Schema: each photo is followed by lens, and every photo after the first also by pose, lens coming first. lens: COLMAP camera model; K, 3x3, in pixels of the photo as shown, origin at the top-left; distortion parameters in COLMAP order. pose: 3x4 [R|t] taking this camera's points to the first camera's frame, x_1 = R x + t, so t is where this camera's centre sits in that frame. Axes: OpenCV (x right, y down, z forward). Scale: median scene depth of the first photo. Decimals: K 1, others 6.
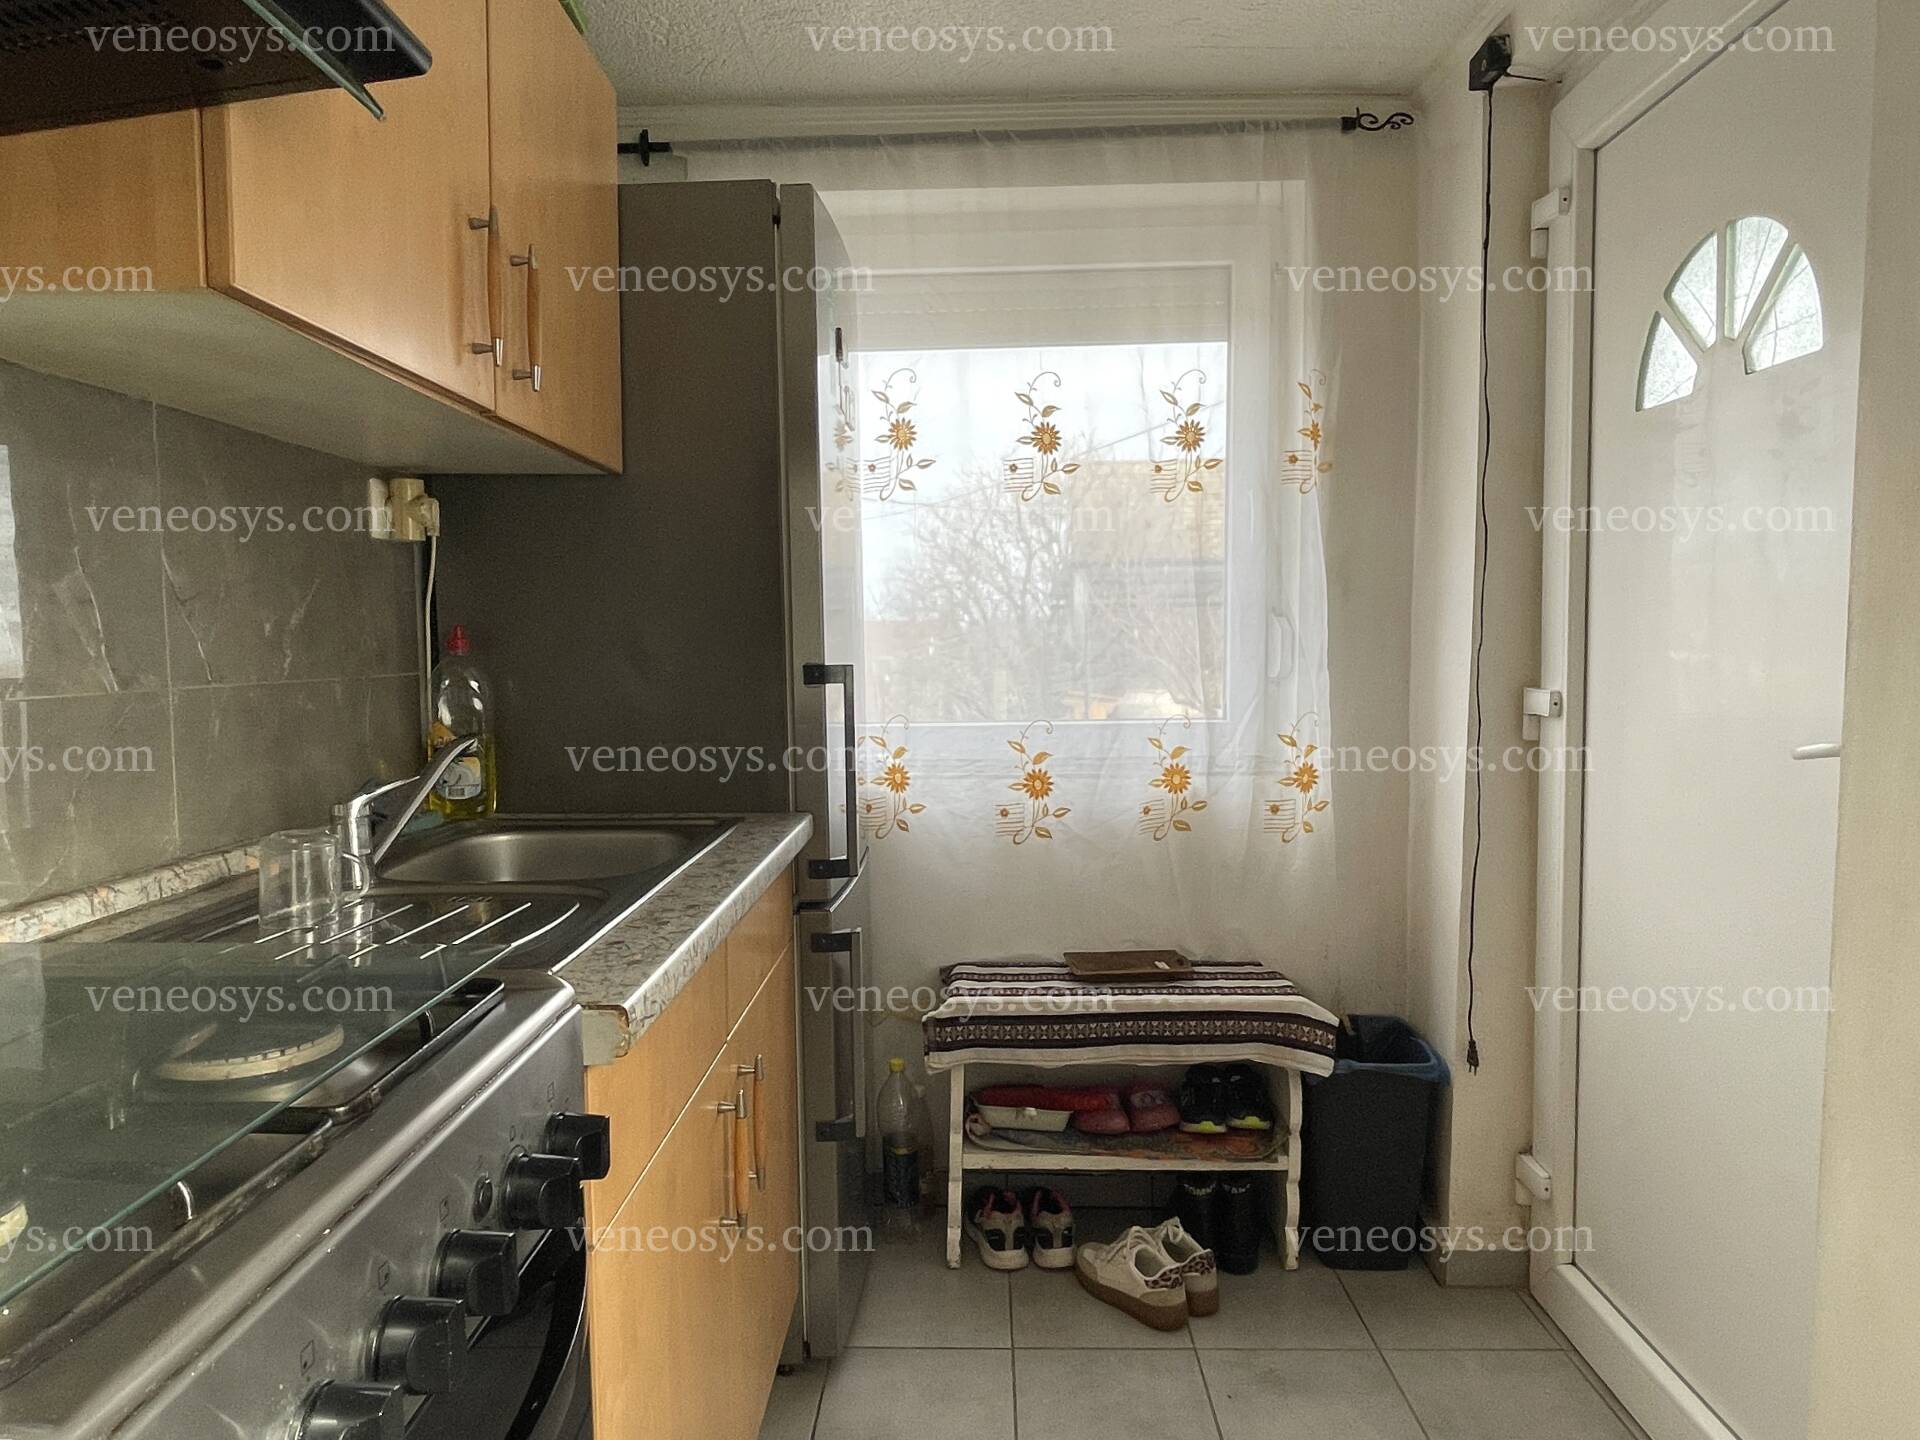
lens RADIAL K [[1228.4, 0, 967.4], [0, 1228.4, 728.6], [0, 0, 1]] dist [0.017857, -0.026722]
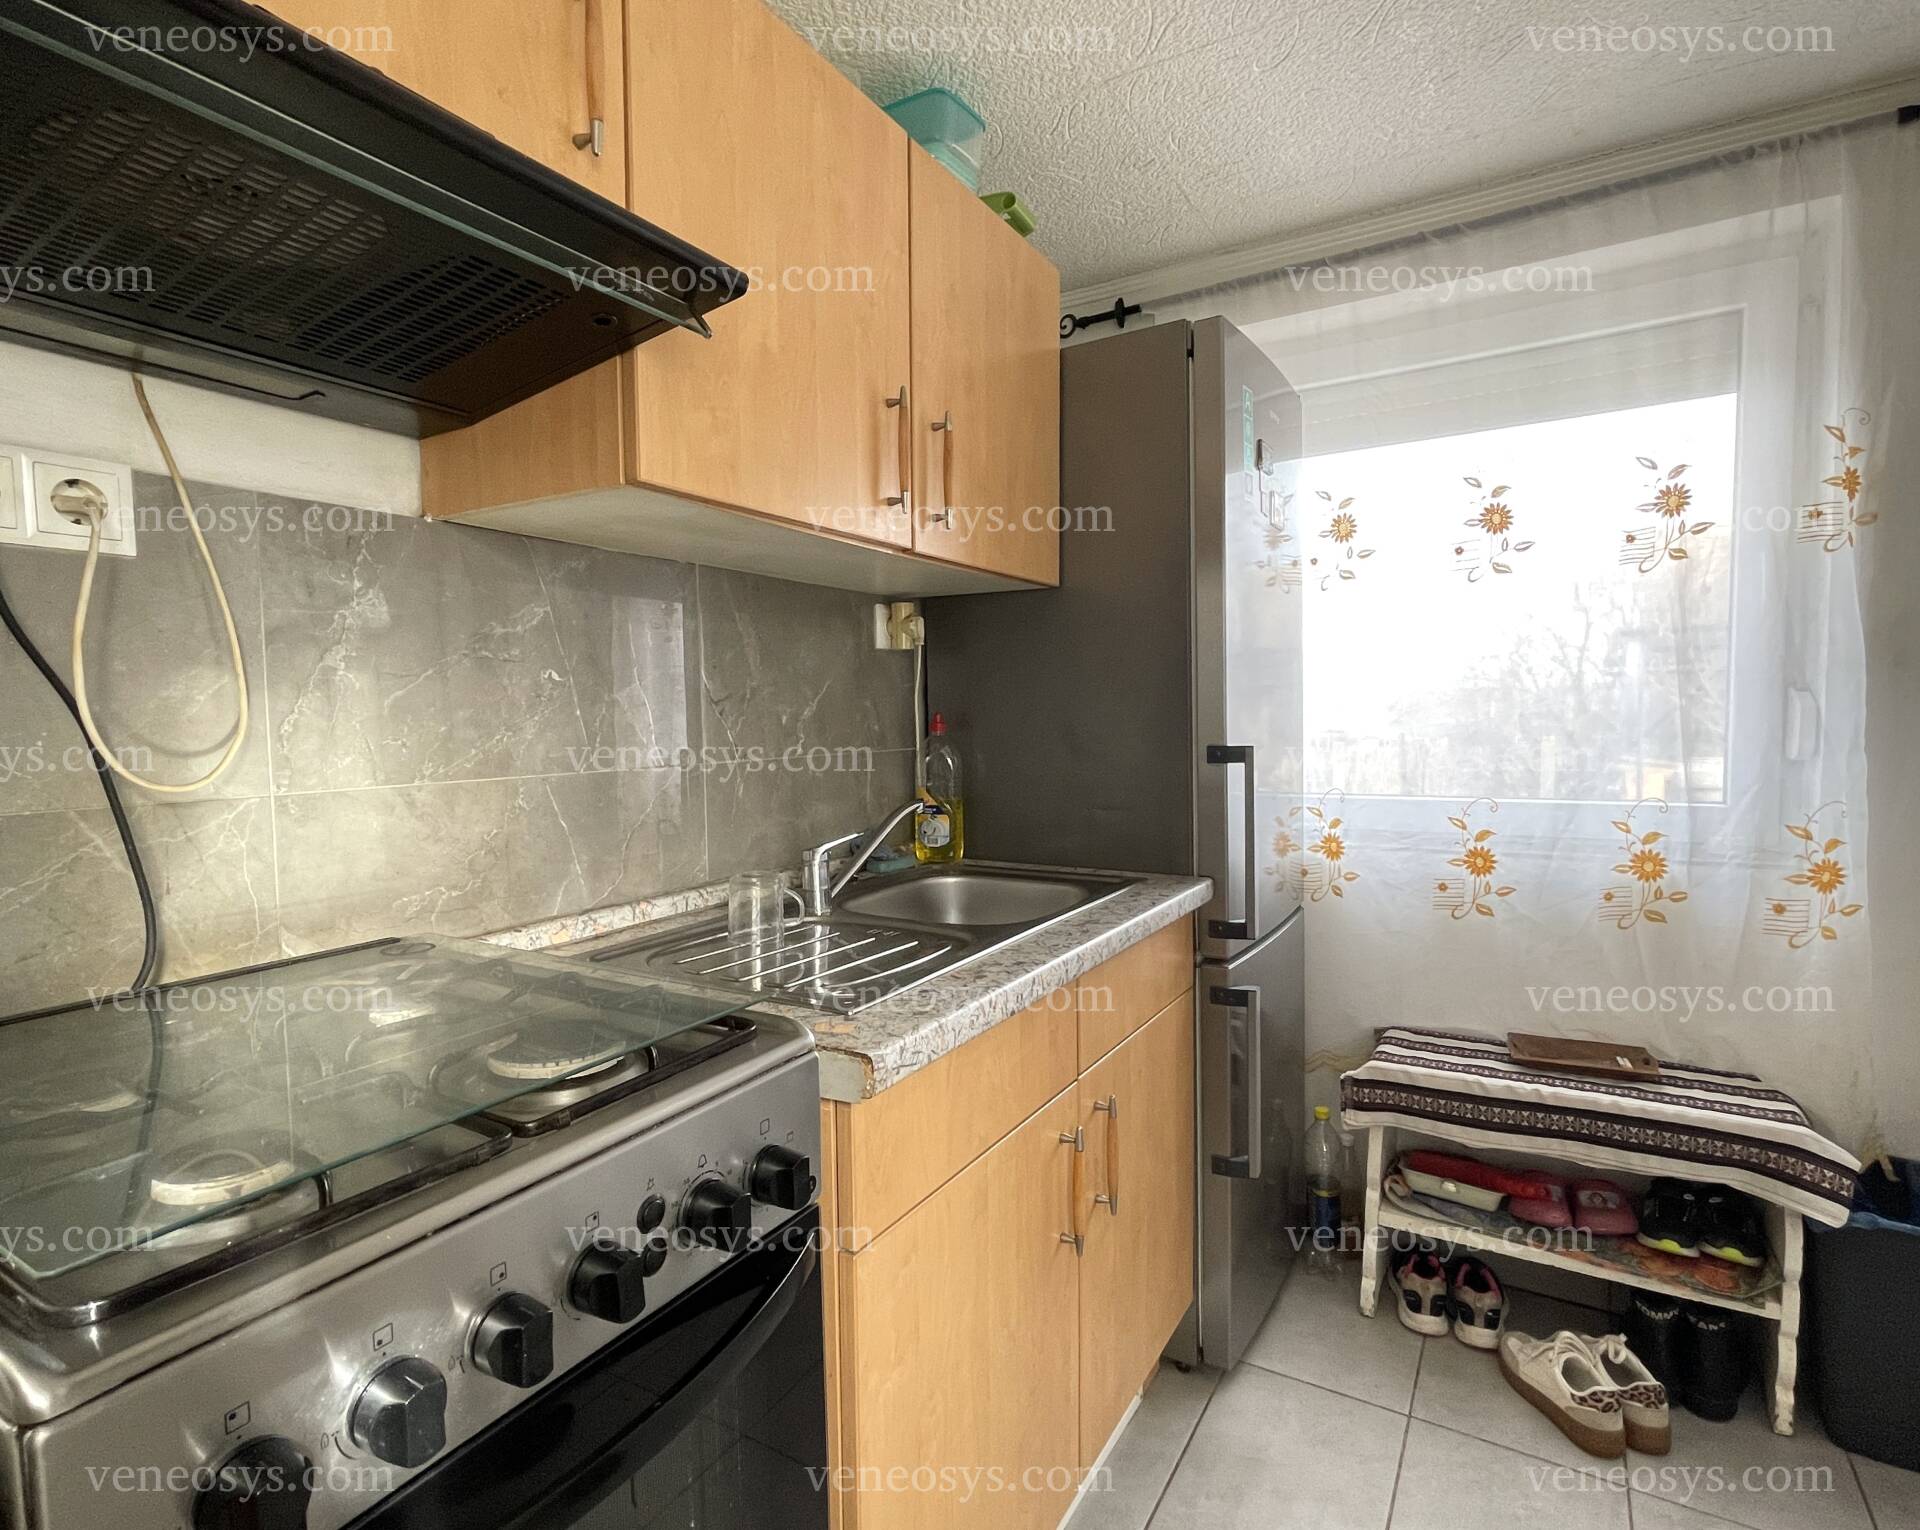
lens RADIAL K [[989.6, 0, 957.8], [0, 989.6, 769.6], [0, 0, 1]] dist [-0.008312, 0.006024]
pose [[0.863590, 0.024990, -0.503575, 0.099303], [-0.029283, 0.999571, -0.000613, -0.018402], [0.503344, 0.015275, 0.863951, 0.087663]]
